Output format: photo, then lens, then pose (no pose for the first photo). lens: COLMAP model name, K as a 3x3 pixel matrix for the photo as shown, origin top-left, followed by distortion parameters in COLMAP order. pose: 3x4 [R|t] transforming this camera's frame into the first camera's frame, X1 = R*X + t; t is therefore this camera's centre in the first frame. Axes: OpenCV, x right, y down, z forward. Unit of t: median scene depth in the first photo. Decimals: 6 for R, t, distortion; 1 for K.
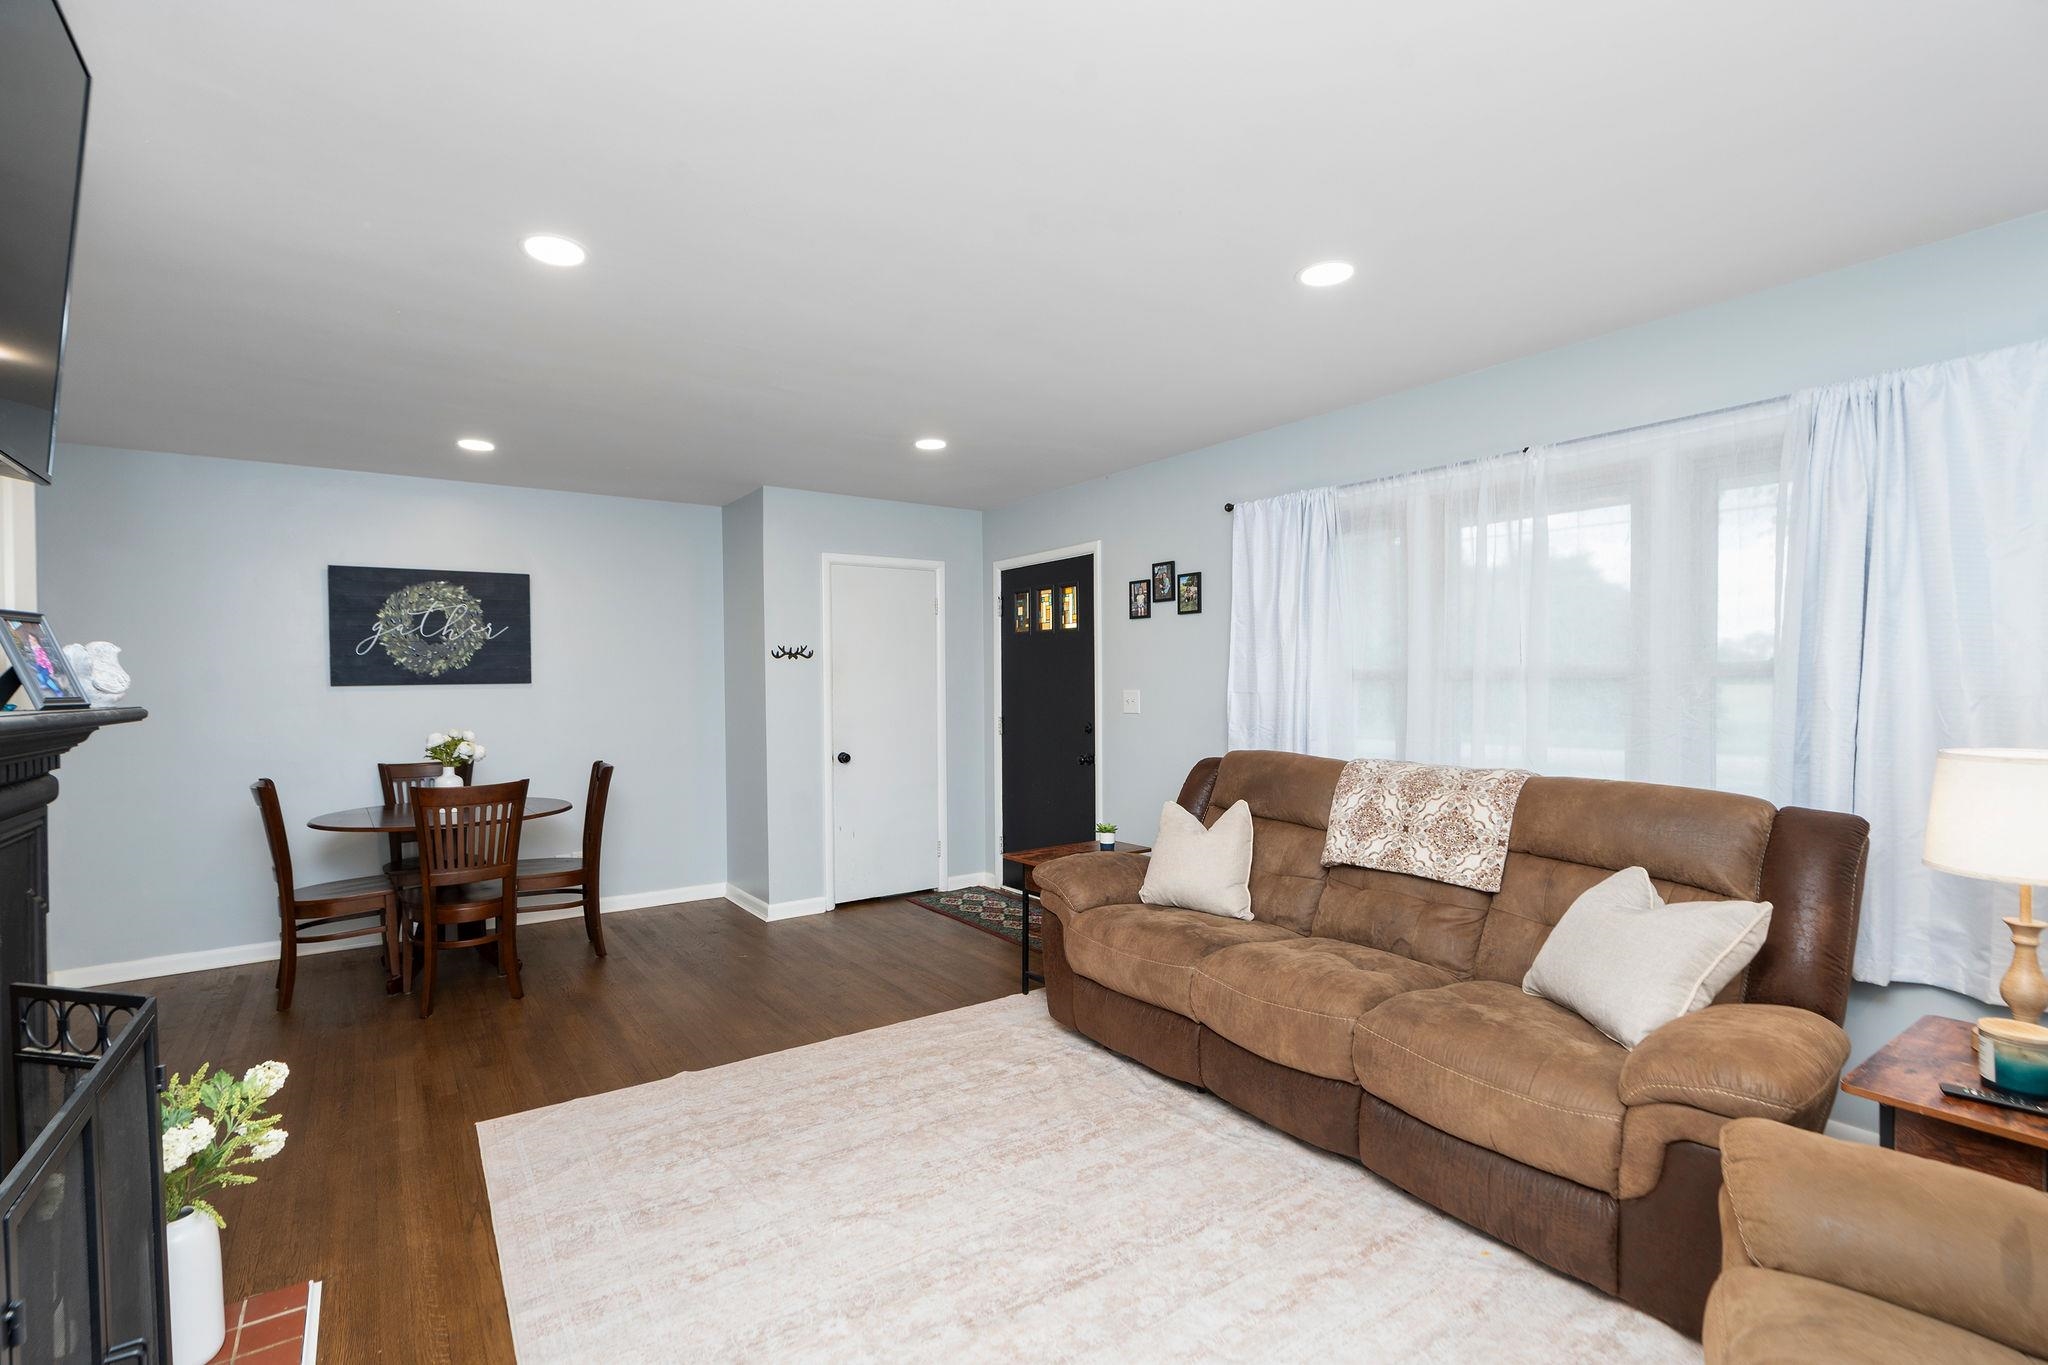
lens RADIAL K [[977.2, 0, 1059.2], [0, 977.2, 699.1], [0, 0, 1]] dist [-0.000342, -0.000037]
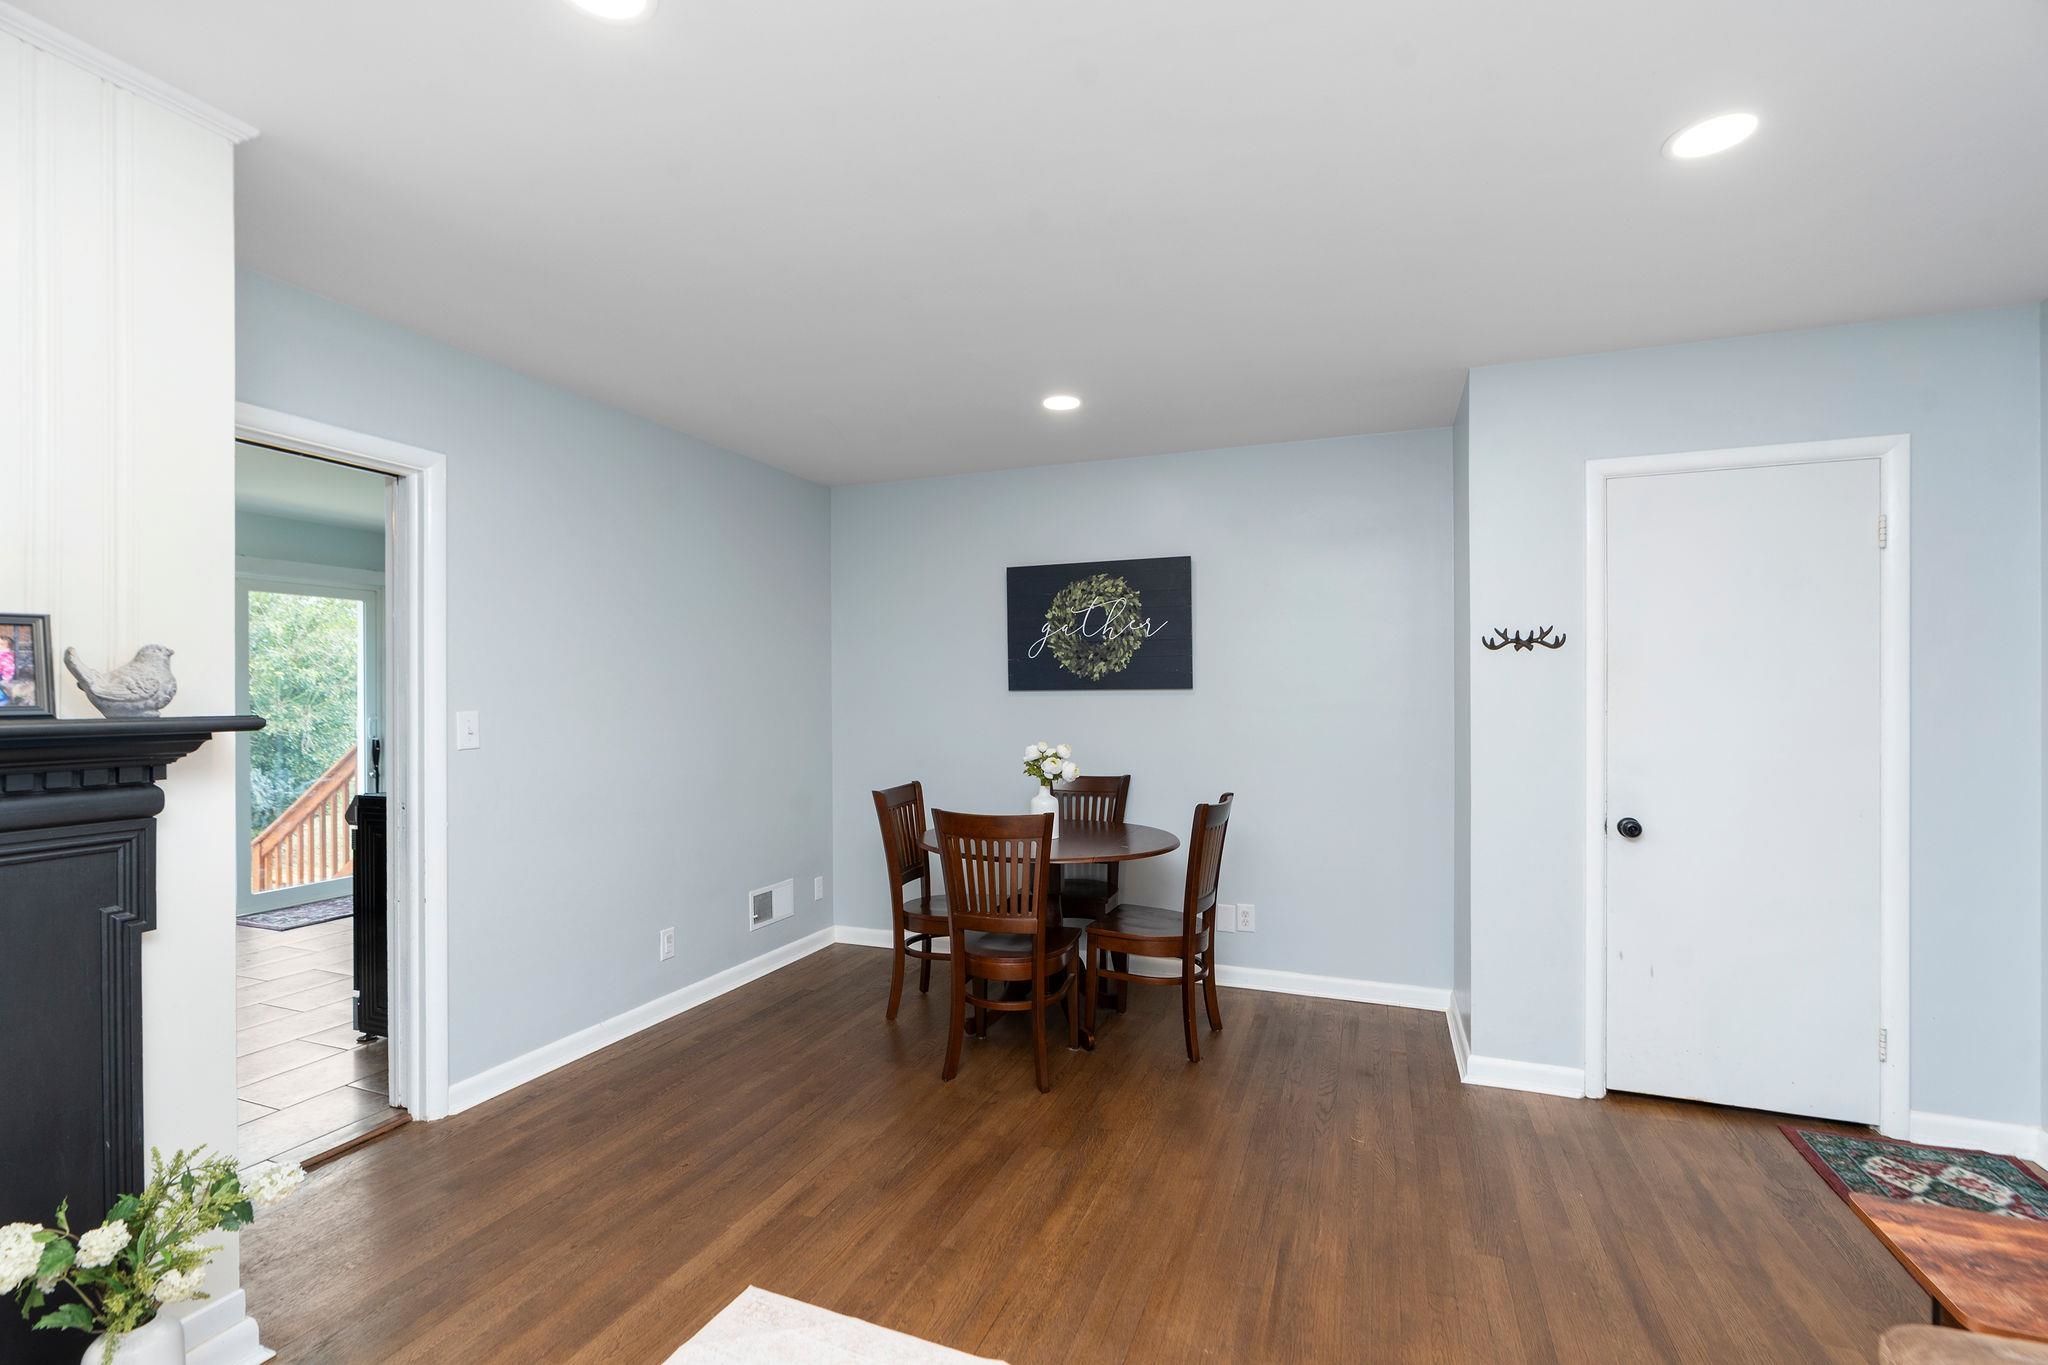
lens RADIAL K [[962.7, 0, 953.3], [0, 962.7, 691.2], [0, 0, 1]] dist [-0.002483, 0.000899]
pose [[0.502817, 0.008324, -0.864353, 0.061087], [-0.018420, 0.999830, -0.001087, -0.010310], [0.864196, 0.016468, 0.502885, 0.450075]]
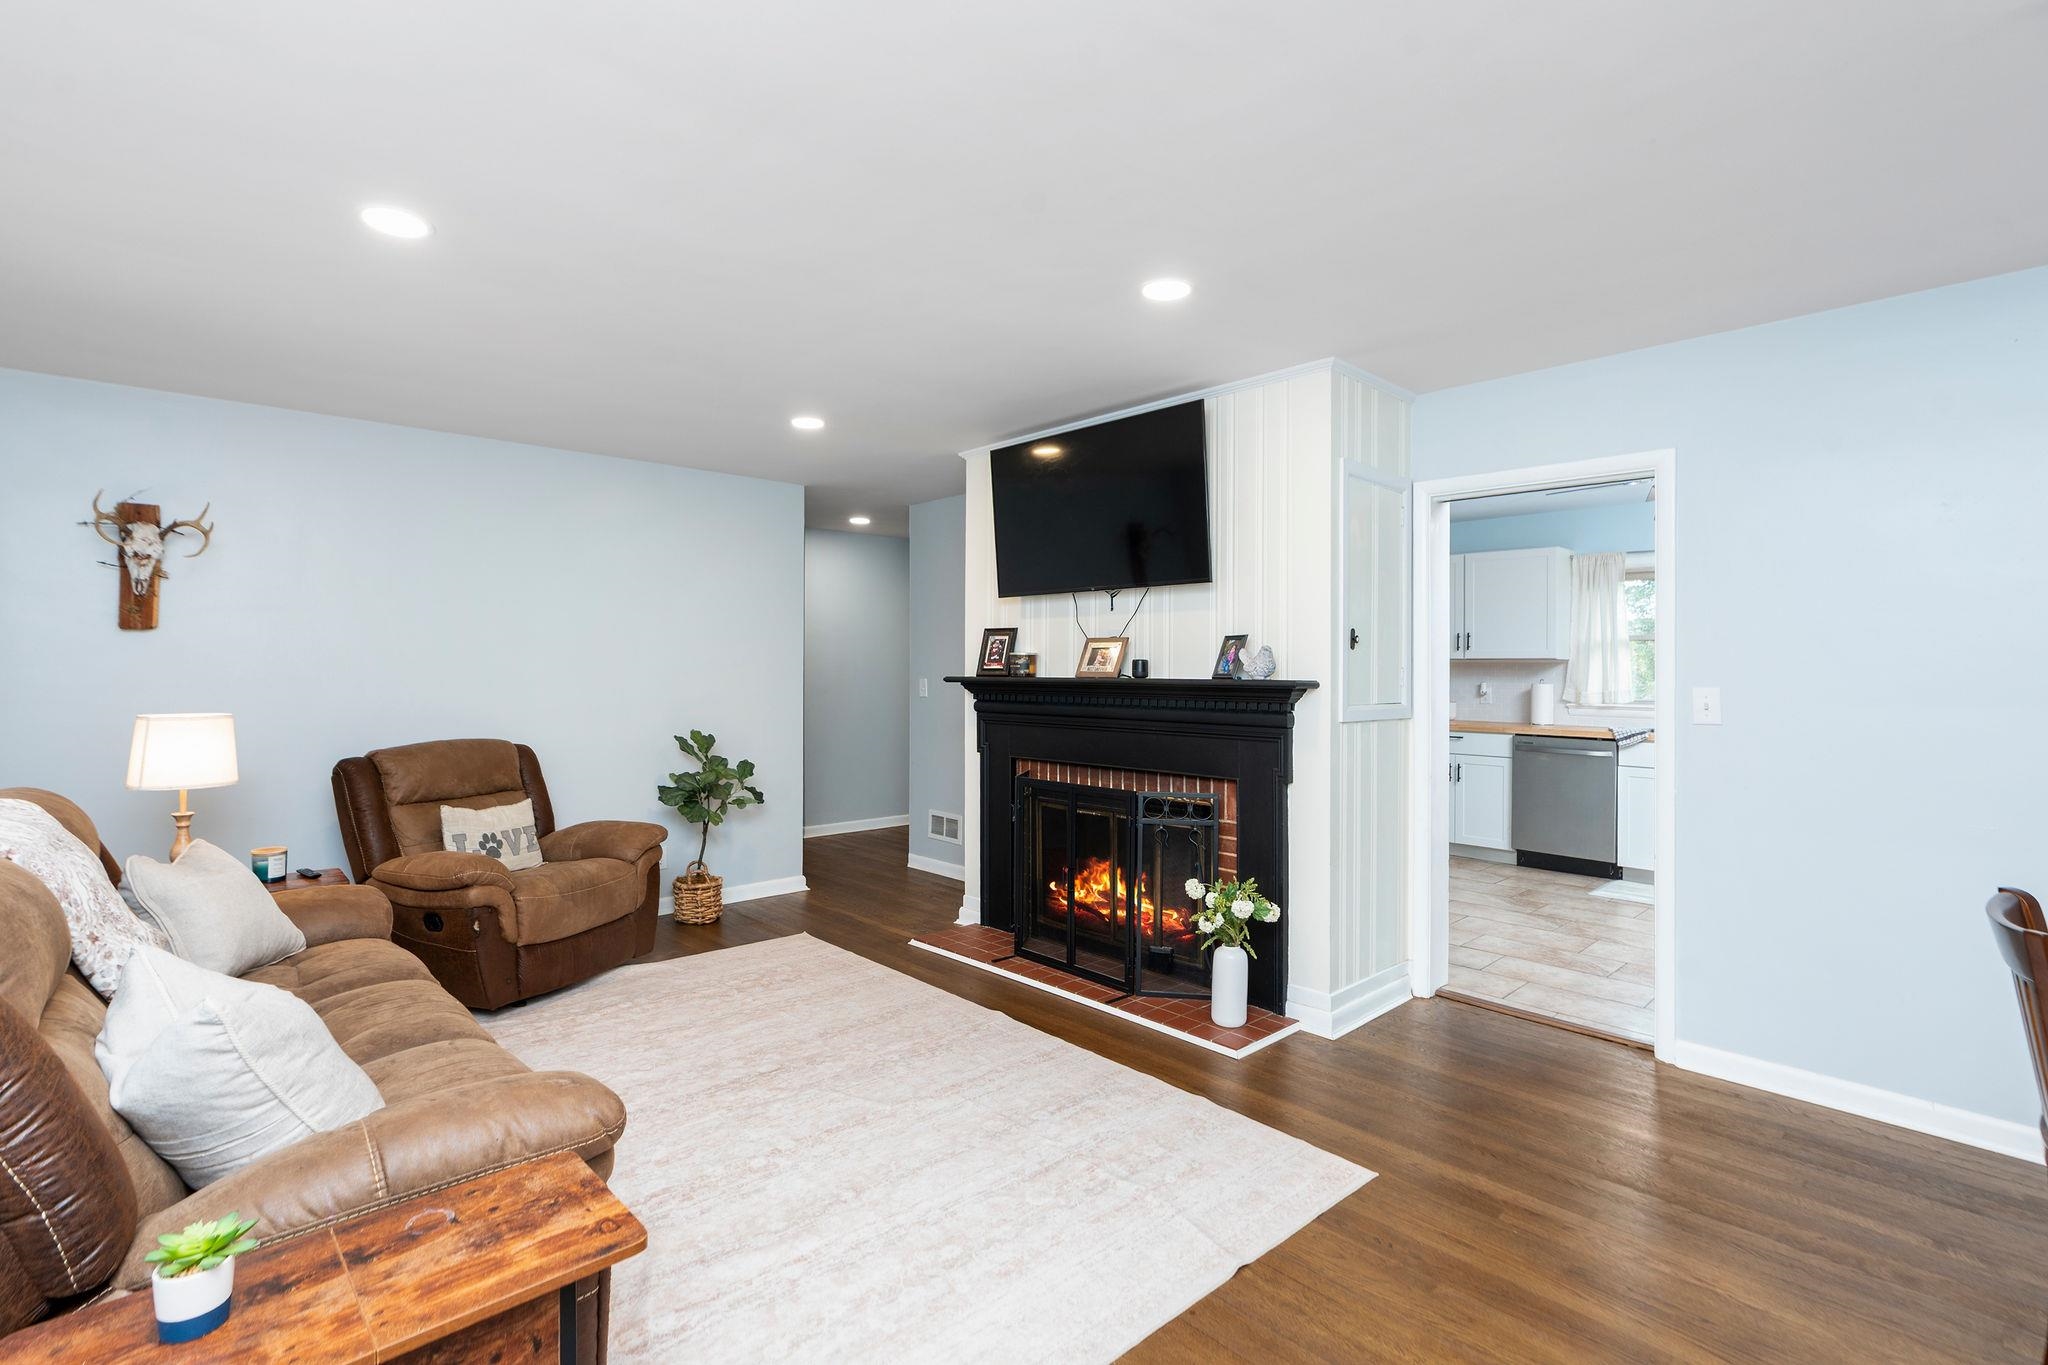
lens RADIAL K [[930.6, 0, 1008.4], [0, 930.6, 674.0], [0, 0, 1]] dist [-0.001452, -0.000009]
pose [[-0.995642, 0.008200, -0.092900, -0.116671], [0.005706, 0.999617, 0.027076, -0.019634], [0.093087, 0.026428, -0.995307, 1.051383]]
